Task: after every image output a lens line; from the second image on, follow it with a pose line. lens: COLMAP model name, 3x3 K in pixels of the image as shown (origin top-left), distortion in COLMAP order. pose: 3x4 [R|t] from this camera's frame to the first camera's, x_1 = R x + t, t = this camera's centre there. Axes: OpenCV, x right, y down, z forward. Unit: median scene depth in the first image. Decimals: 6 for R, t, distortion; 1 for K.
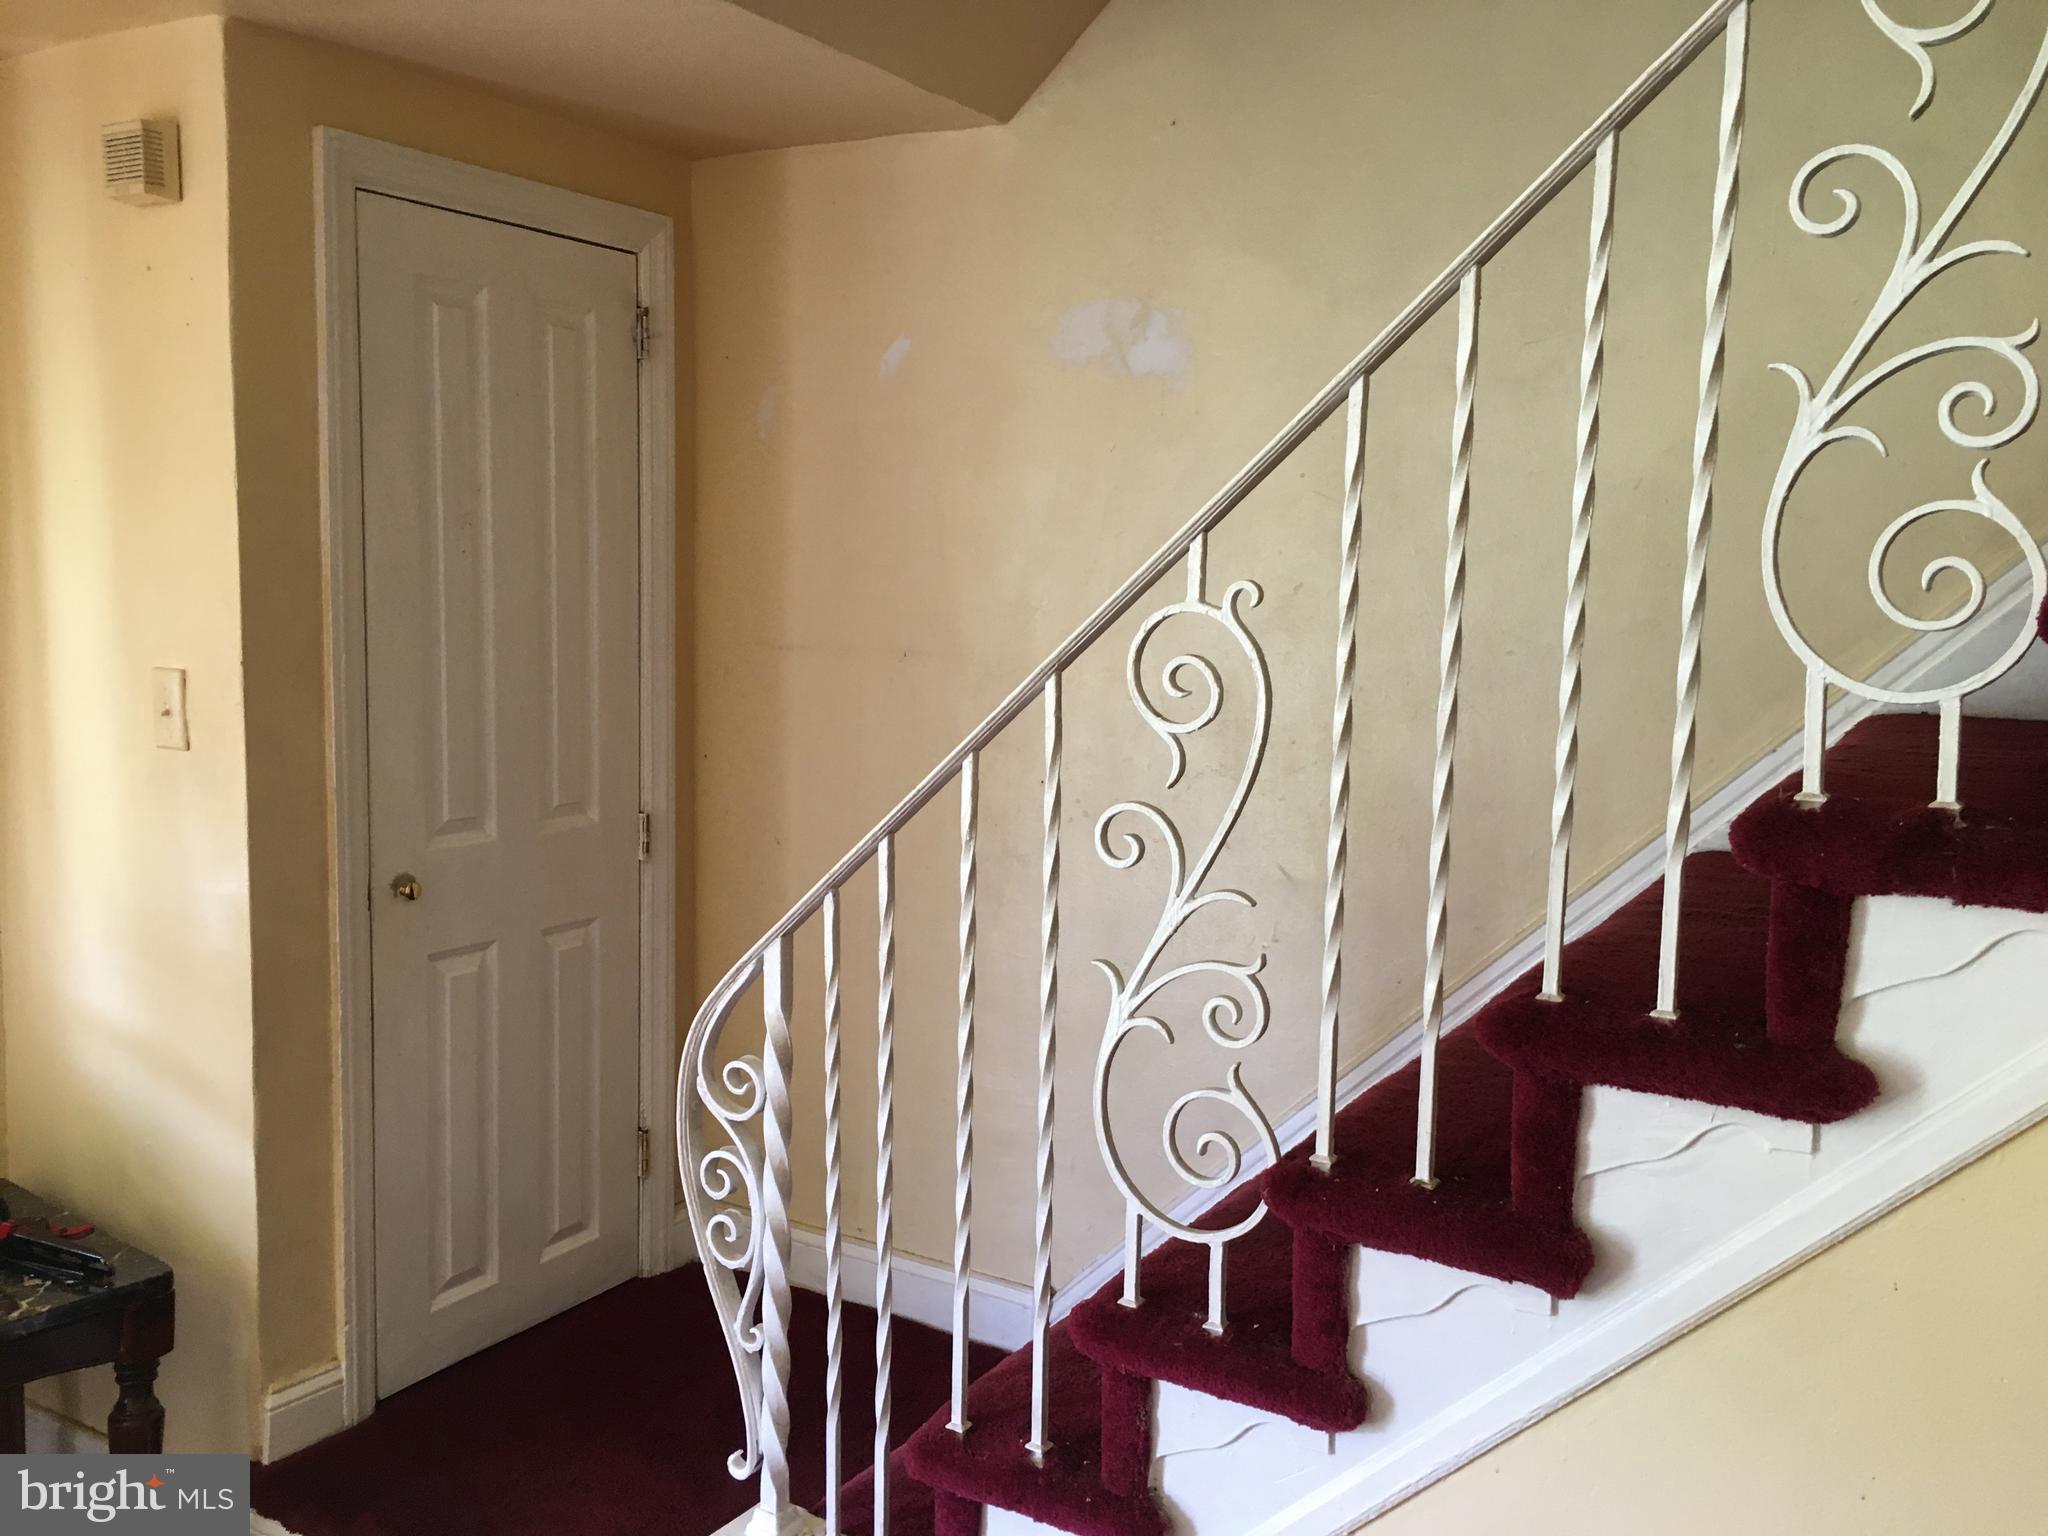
lens RADIAL K [[1723.5, 0, 1022.7], [0, 1723.5, 762.5], [0, 0, 1]] dist [0.013096, -0.001615]
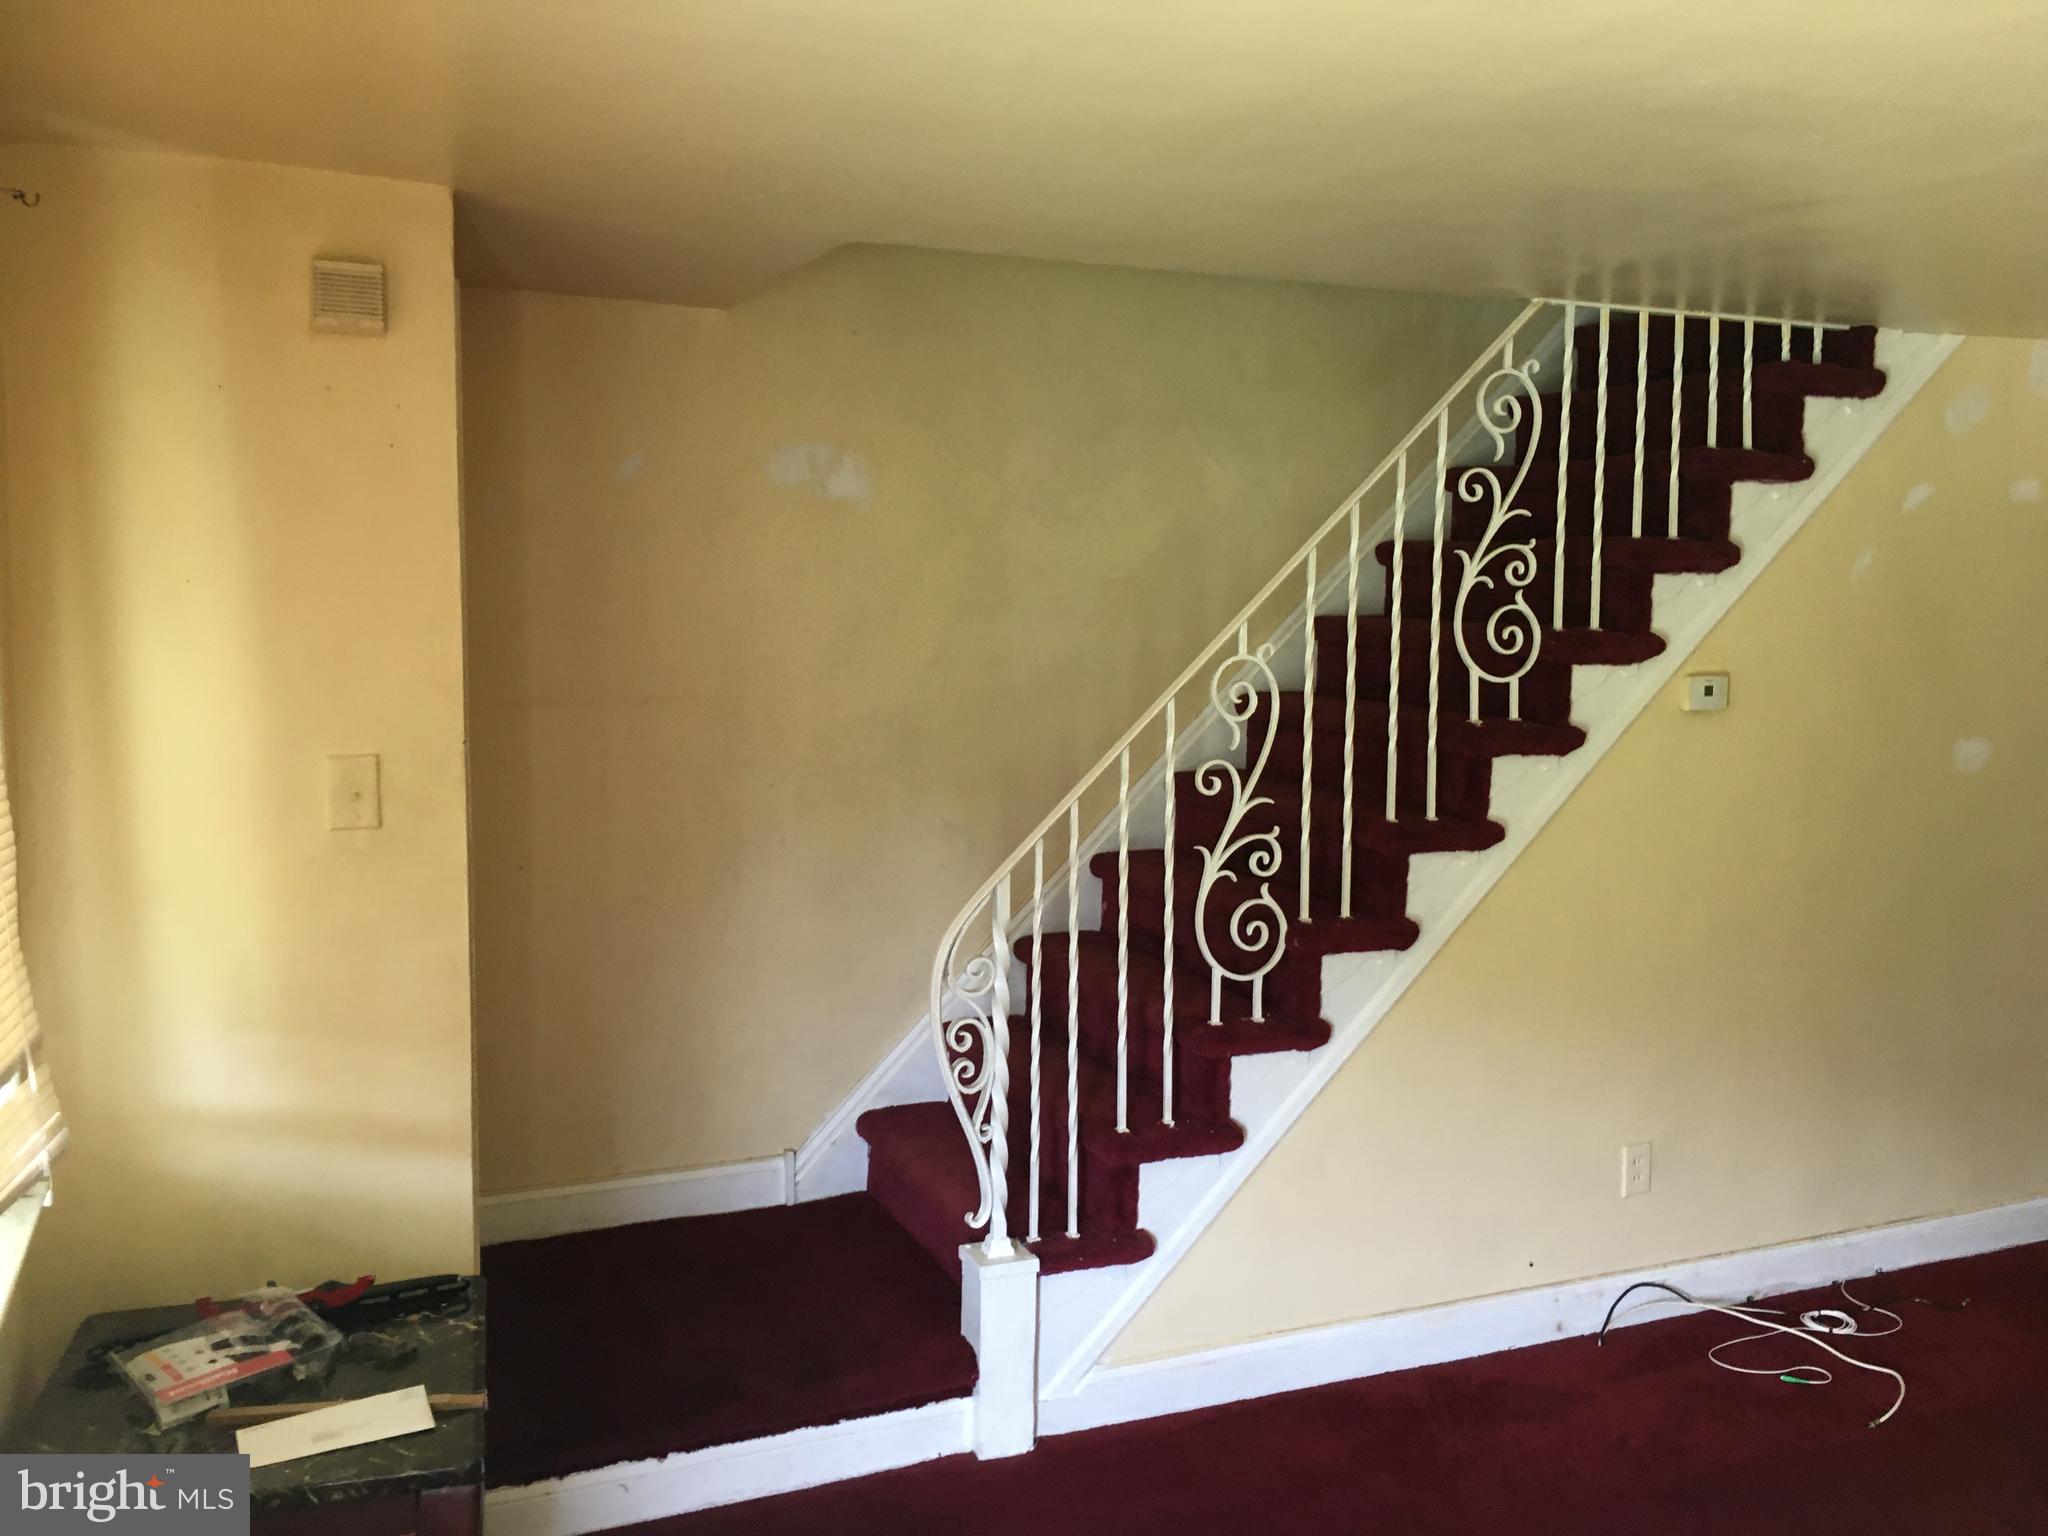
lens RADIAL K [[1723.5, 0, 1019.1], [0, 1723.5, 768.1], [0, 0, 1]] dist [0.013096, -0.001615]
pose [[0.589958, -0.098681, 0.801381, -1.357077], [0.098317, 0.993898, 0.050008, -0.072111], [-0.801426, 0.049287, 0.596060, 0.022387]]
